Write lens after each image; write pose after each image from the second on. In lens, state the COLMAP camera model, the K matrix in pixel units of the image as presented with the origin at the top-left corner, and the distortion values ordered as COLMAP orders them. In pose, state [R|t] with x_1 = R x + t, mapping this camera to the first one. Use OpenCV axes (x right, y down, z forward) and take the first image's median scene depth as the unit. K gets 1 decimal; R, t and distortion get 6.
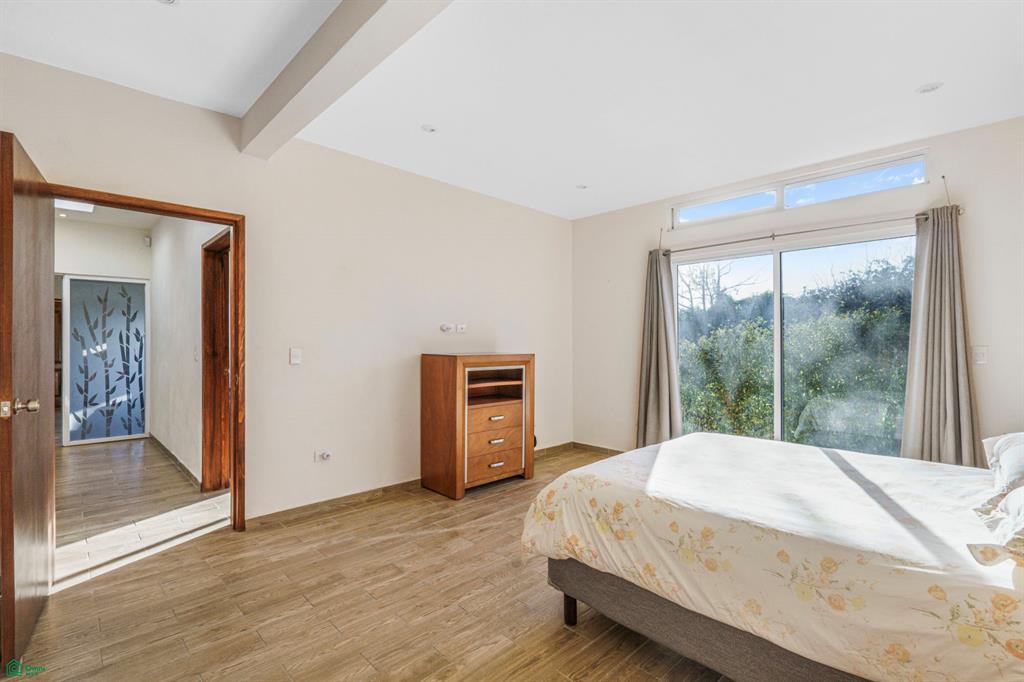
lens RADIAL K [[470.9, 0, 510.7], [0, 470.9, 337.9], [0, 0, 1]] dist [-0.004245, 0.000423]
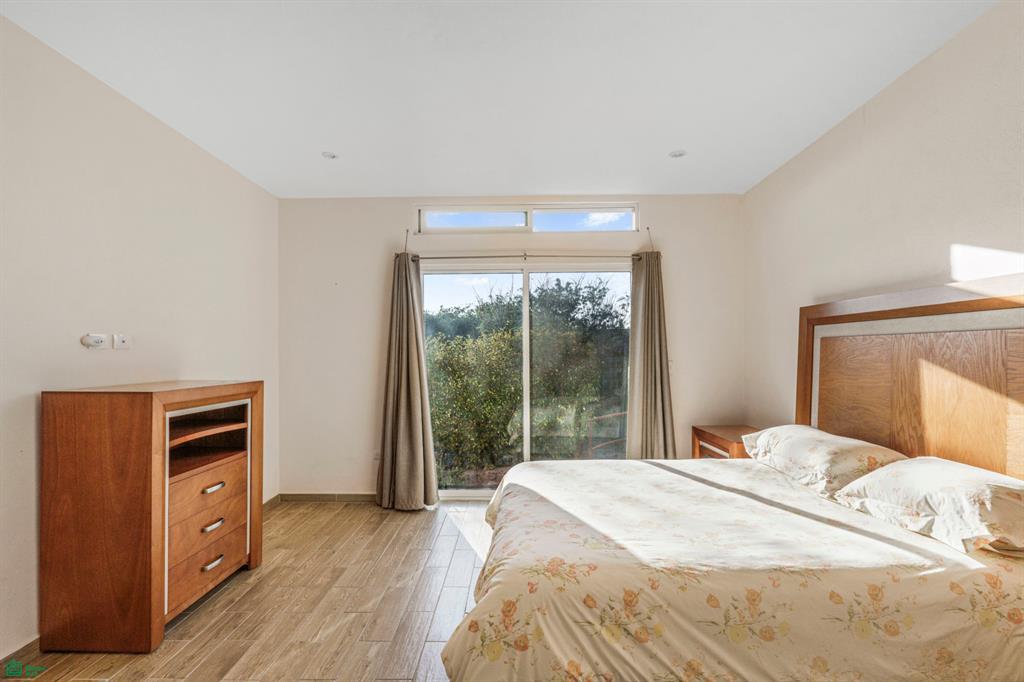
lens RADIAL K [[470.9, 0, 511.7], [0, 470.9, 349.5], [0, 0, 1]] dist [-0.004245, 0.000423]
pose [[0.702019, -0.000462, 0.712158, -0.209020], [0.000582, 1.000000, 0.000075, -0.012042], [-0.712158, 0.000362, 0.702019, 0.308890]]
